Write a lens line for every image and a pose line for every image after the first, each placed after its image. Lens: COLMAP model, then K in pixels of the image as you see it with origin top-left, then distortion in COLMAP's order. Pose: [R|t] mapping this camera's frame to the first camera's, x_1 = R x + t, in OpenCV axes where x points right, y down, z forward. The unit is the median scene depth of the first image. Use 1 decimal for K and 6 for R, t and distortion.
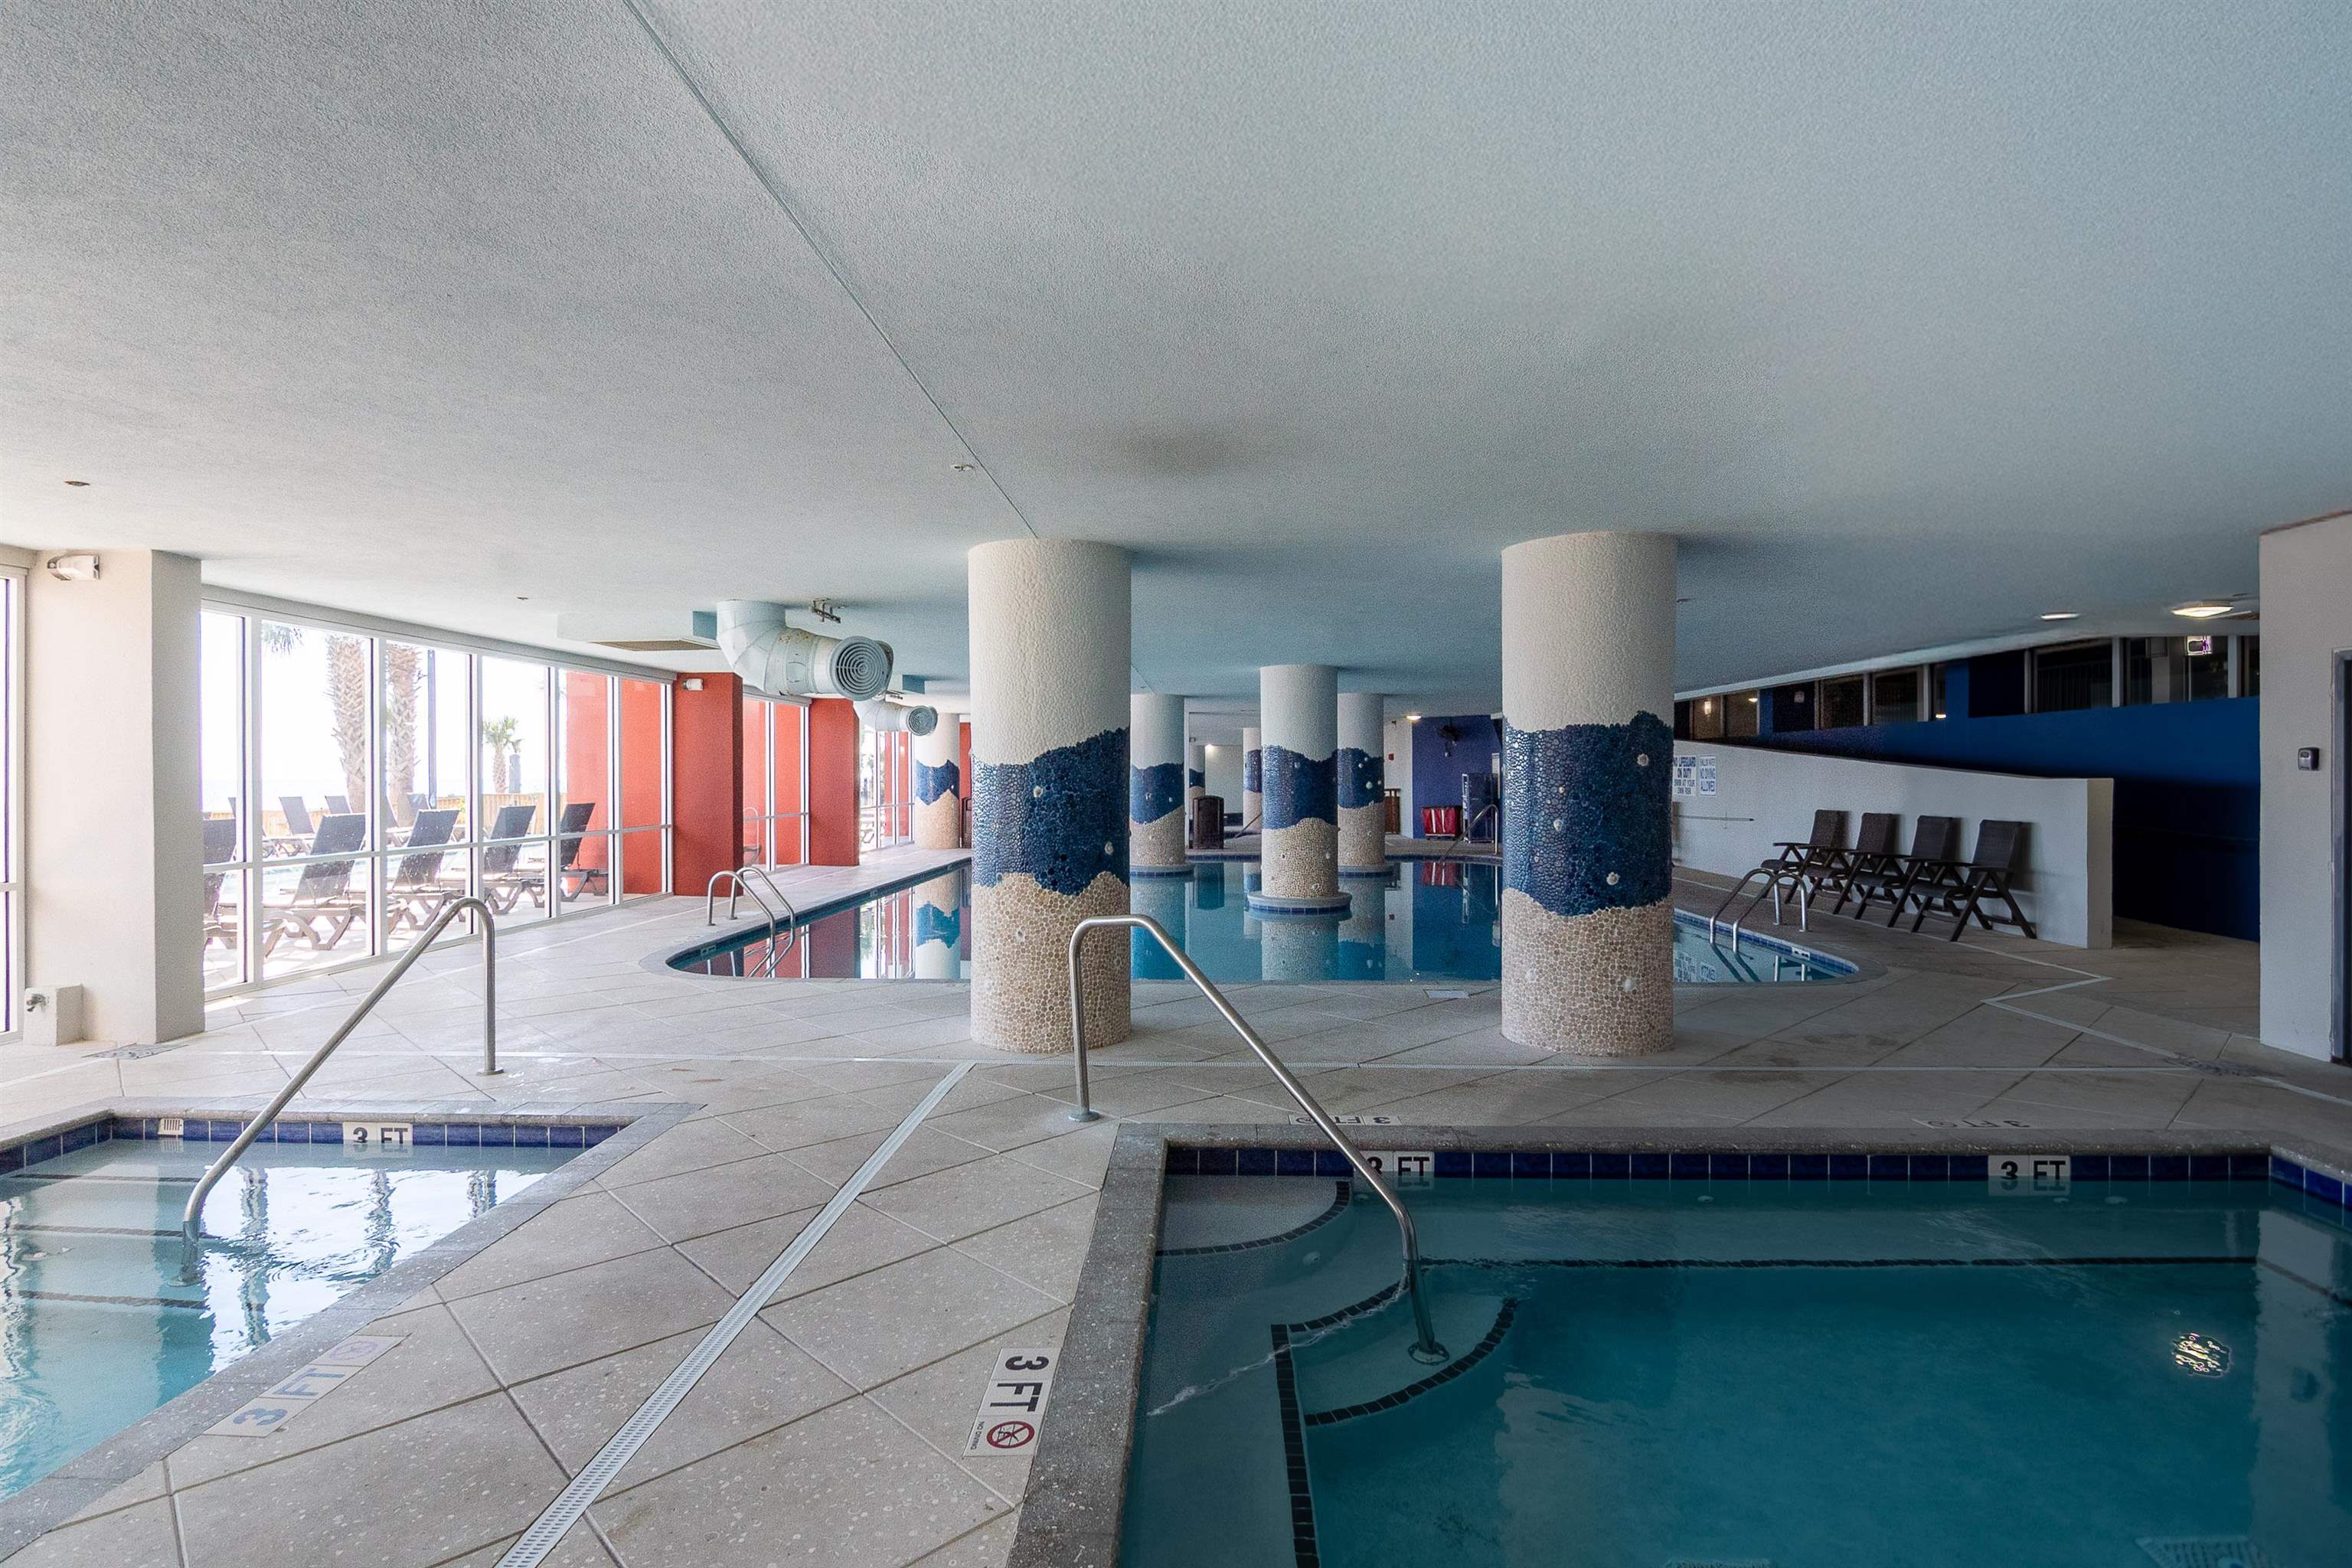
lens RADIAL K [[1135.6, 0, 1170.8], [0, 1135.6, 780.8], [0, 0, 1]] dist [-0.003693, -0.005649]
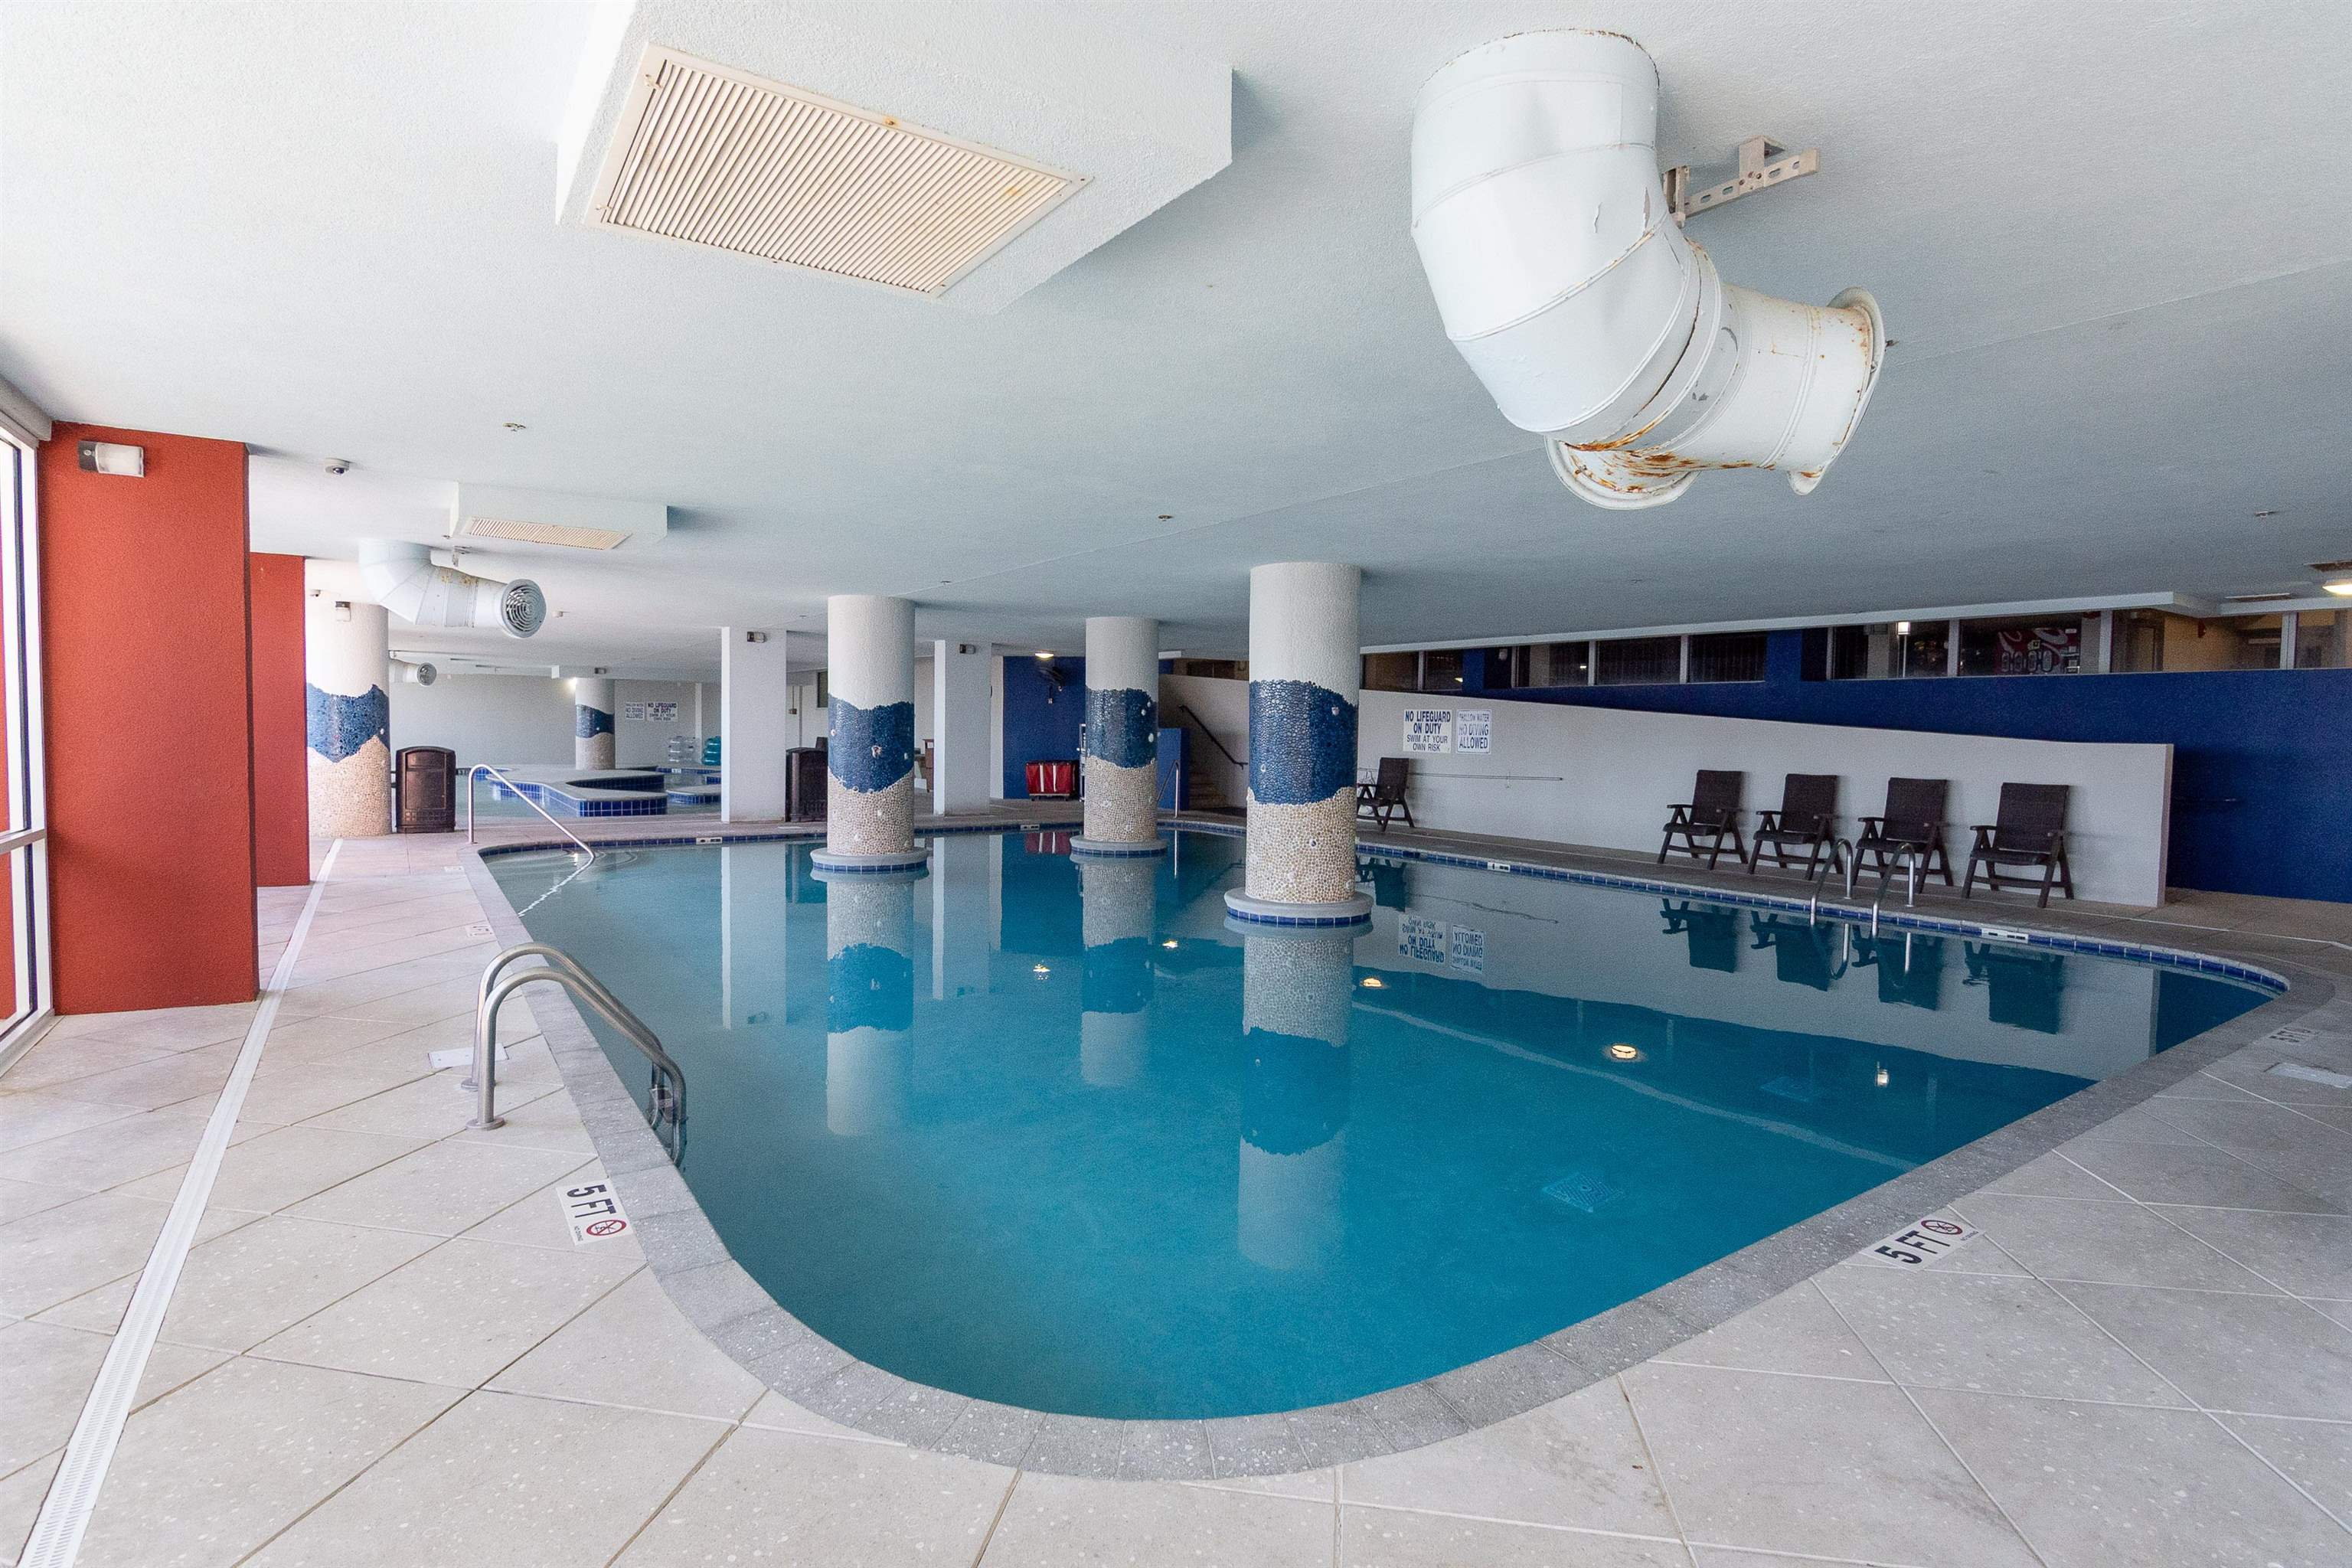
lens RADIAL K [[1135.6, 0, 1186.6], [0, 1135.6, 777.5], [0, 0, 1]] dist [-0.003693, -0.005649]
pose [[0.795799, -0.010583, 0.605468, -0.363650], [-0.015218, 0.999182, 0.037466, 0.001801], [-0.605369, -0.039029, 0.794987, 0.480381]]
